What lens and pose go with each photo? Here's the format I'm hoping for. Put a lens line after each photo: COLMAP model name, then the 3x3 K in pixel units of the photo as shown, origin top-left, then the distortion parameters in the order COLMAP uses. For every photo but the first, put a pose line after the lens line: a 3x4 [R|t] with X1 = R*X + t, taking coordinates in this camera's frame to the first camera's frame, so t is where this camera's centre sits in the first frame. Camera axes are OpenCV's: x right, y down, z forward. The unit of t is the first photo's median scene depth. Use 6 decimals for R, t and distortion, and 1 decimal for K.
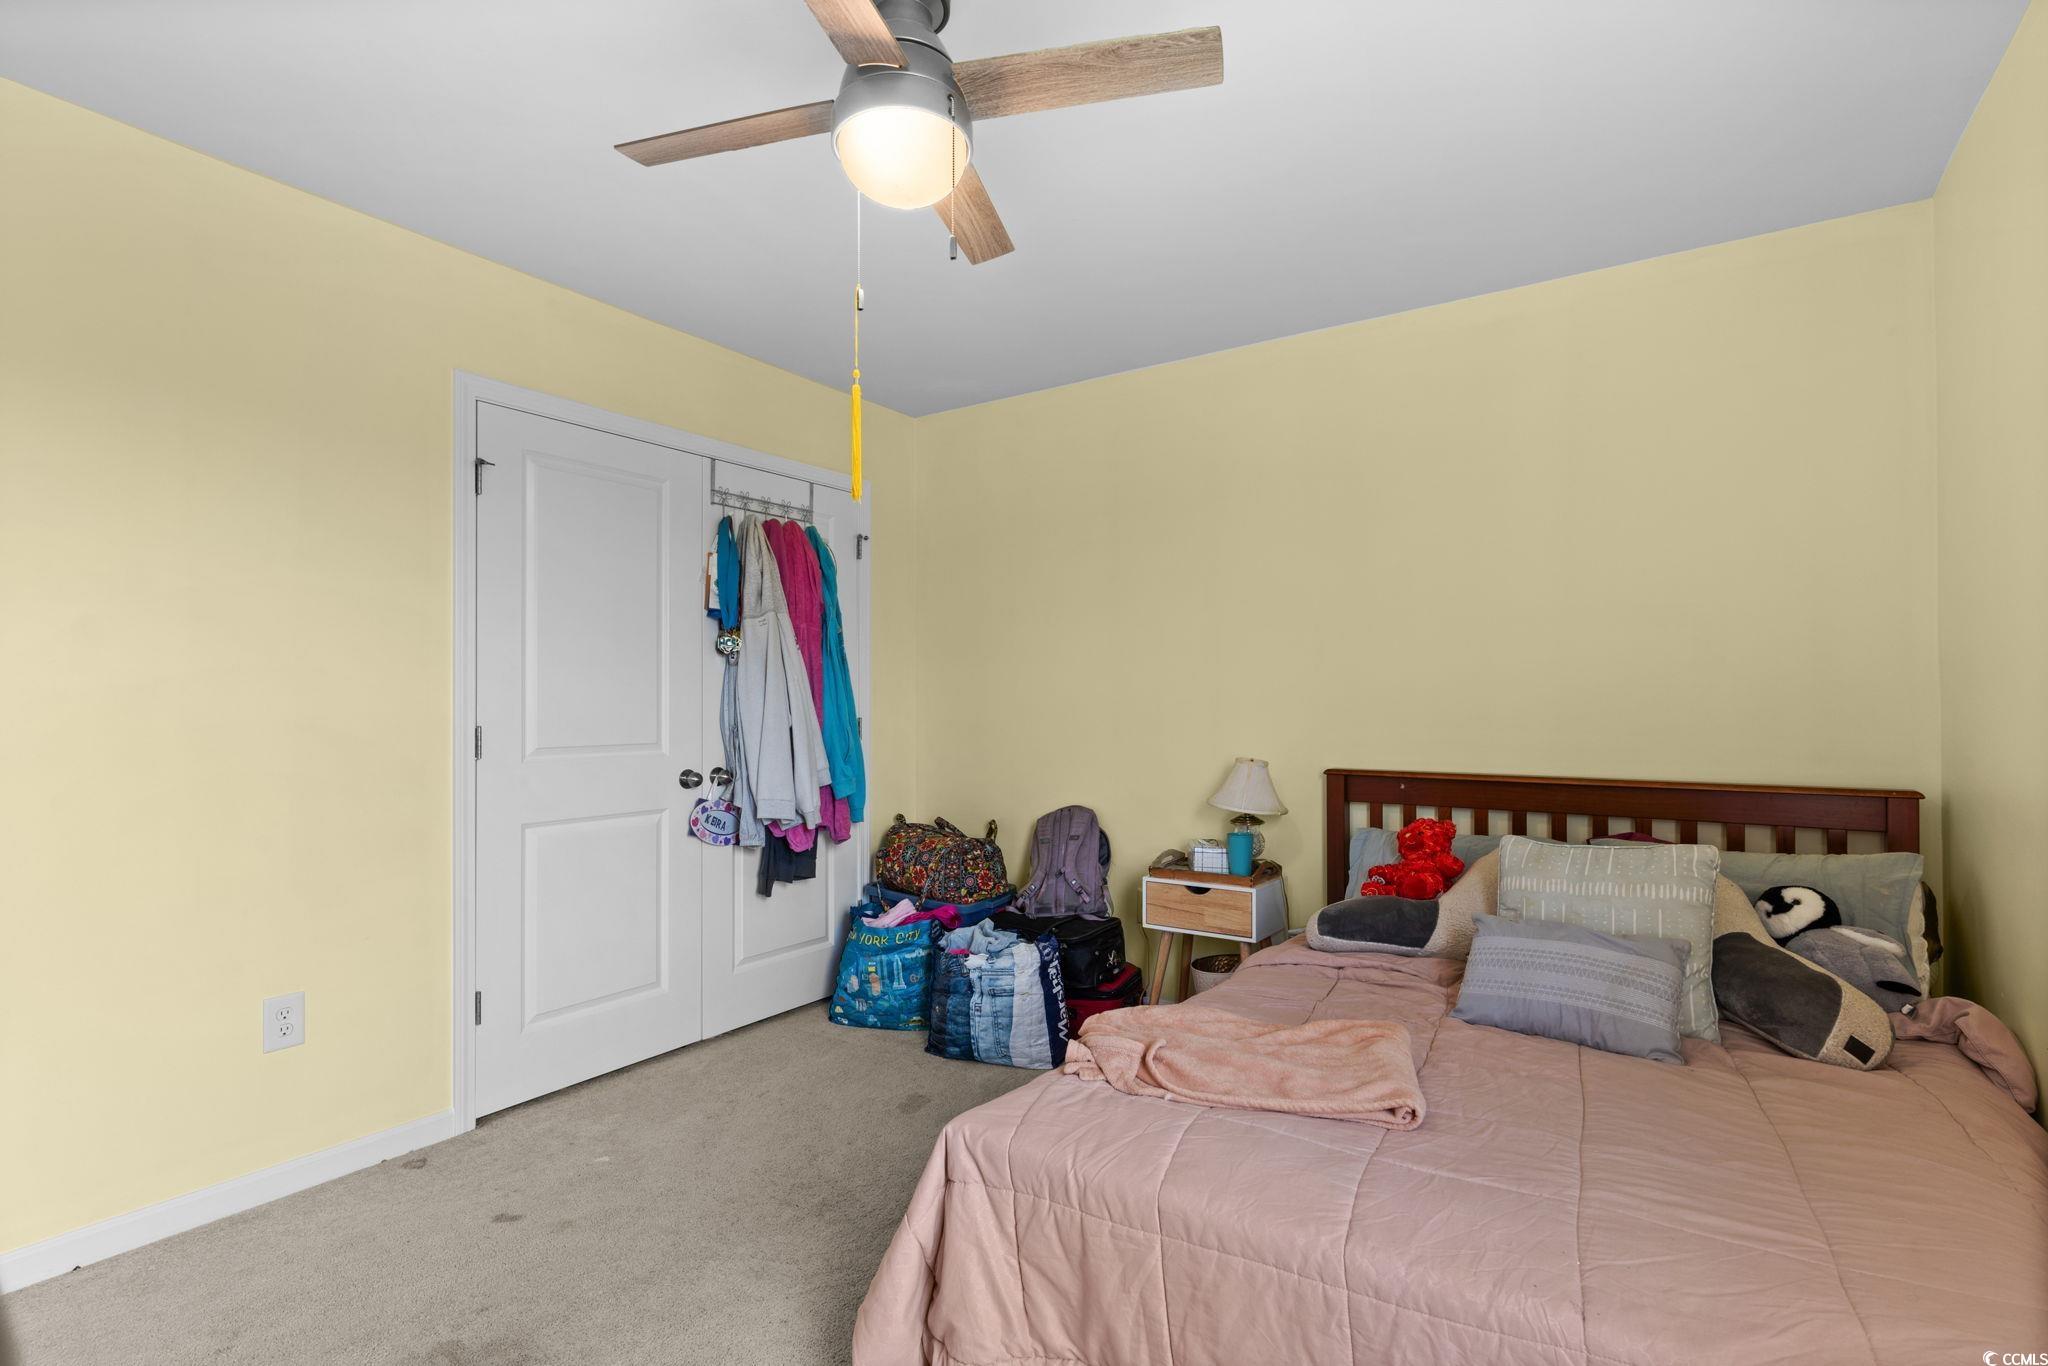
lens RADIAL K [[977.2, 0, 1028.2], [0, 977.2, 686.1], [0, 0, 1]] dist [-0.003441, 0.001837]
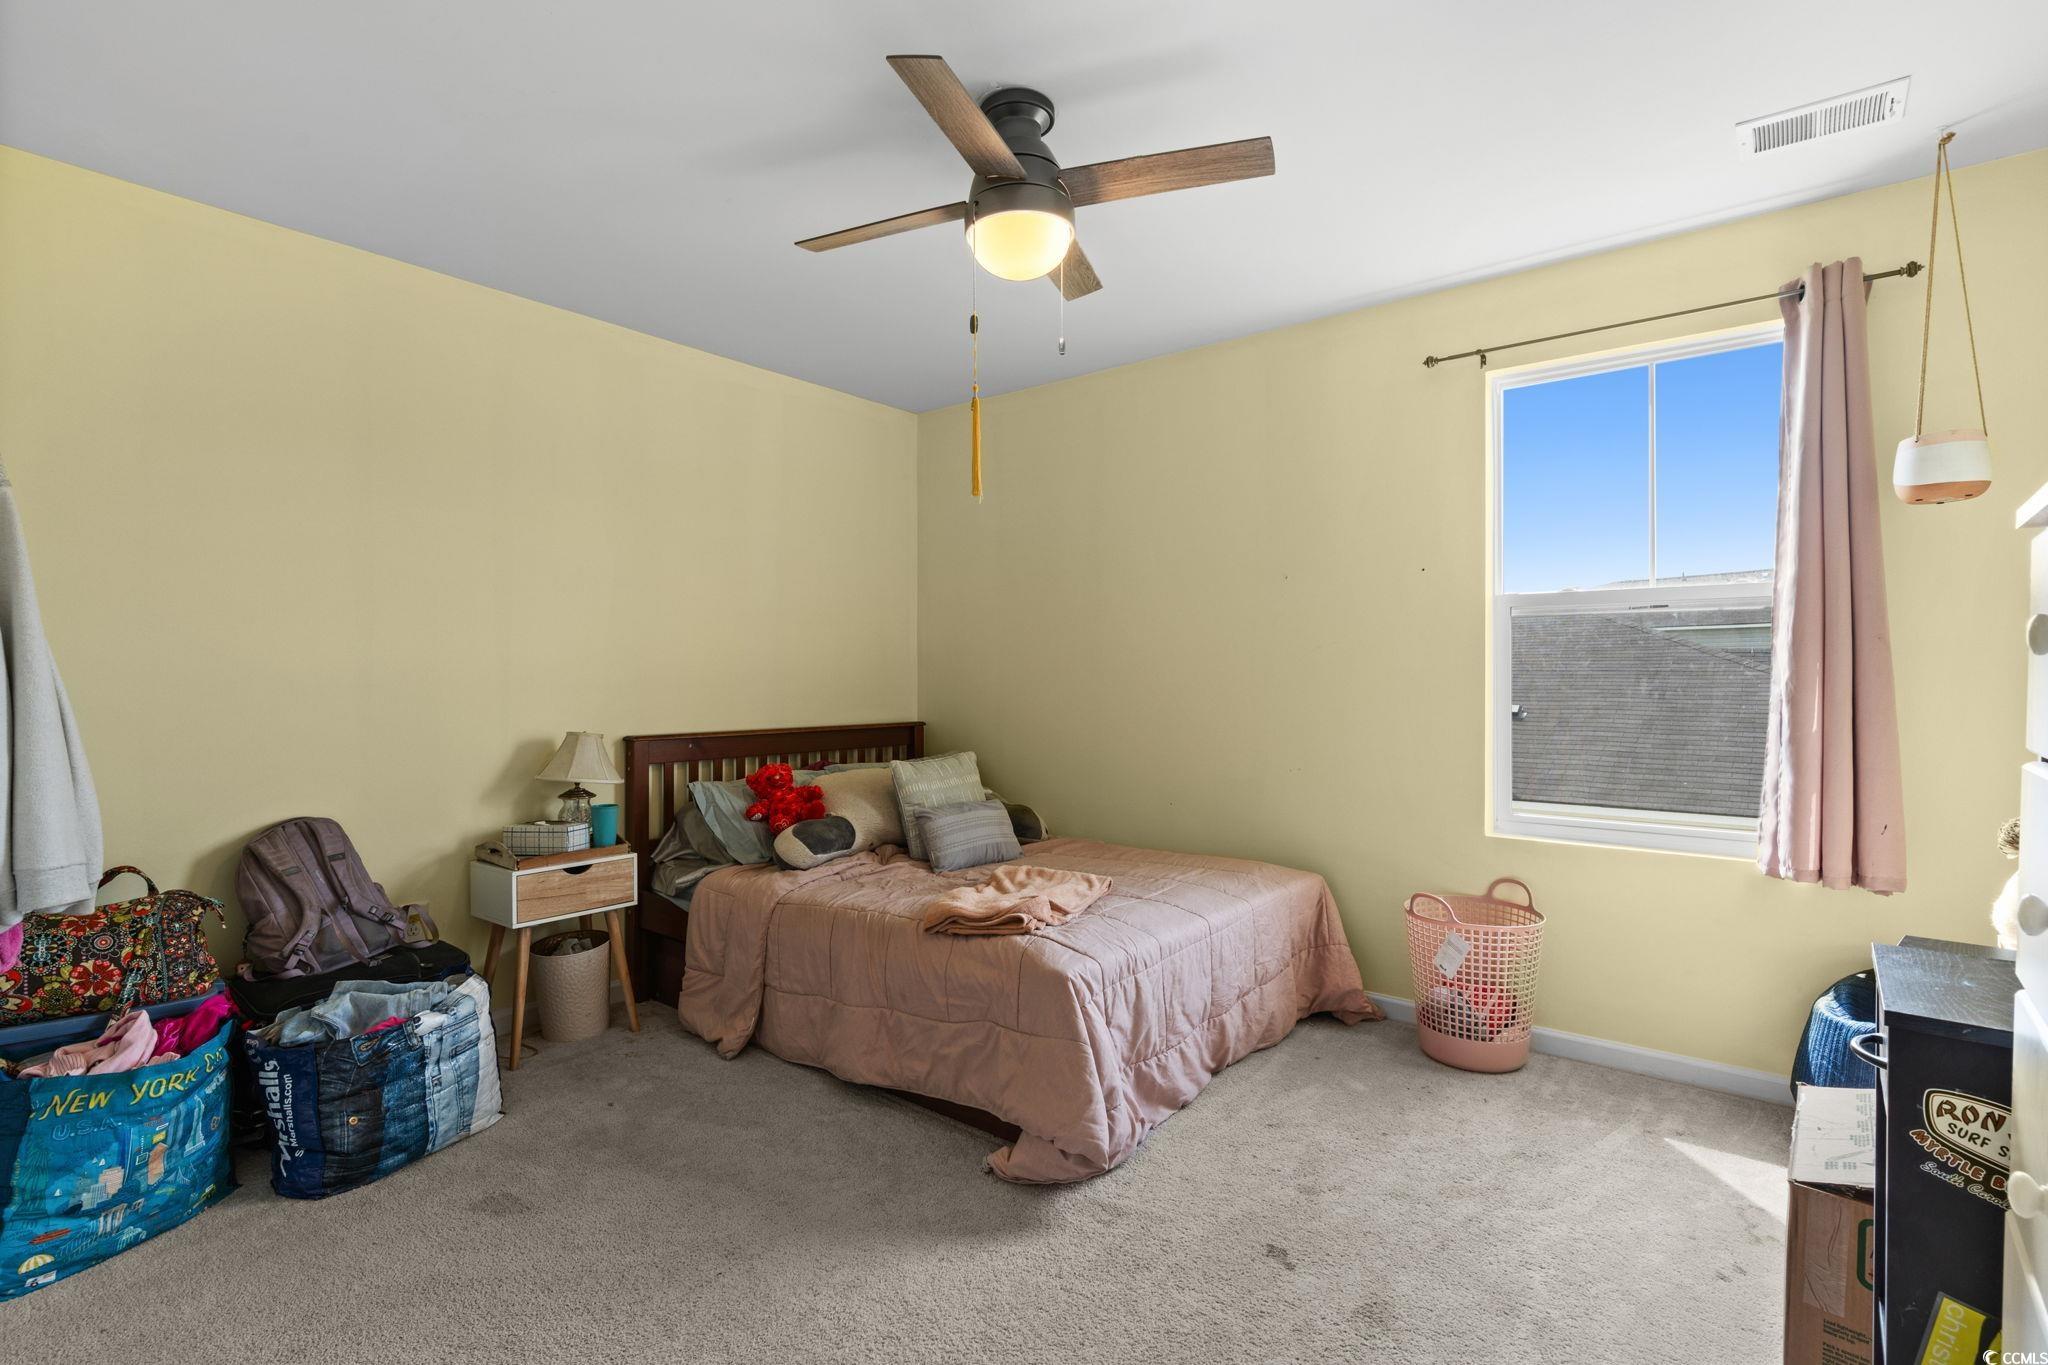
lens RADIAL K [[977.2, 0, 1040.3], [0, 977.2, 676.6], [0, 0, 1]] dist [-0.003441, 0.001837]
pose [[0.058619, 0.000974, 0.998280, -0.758055], [-0.019150, 0.999817, 0.000149, 0.009906], [-0.998097, -0.019126, 0.058627, 0.491223]]
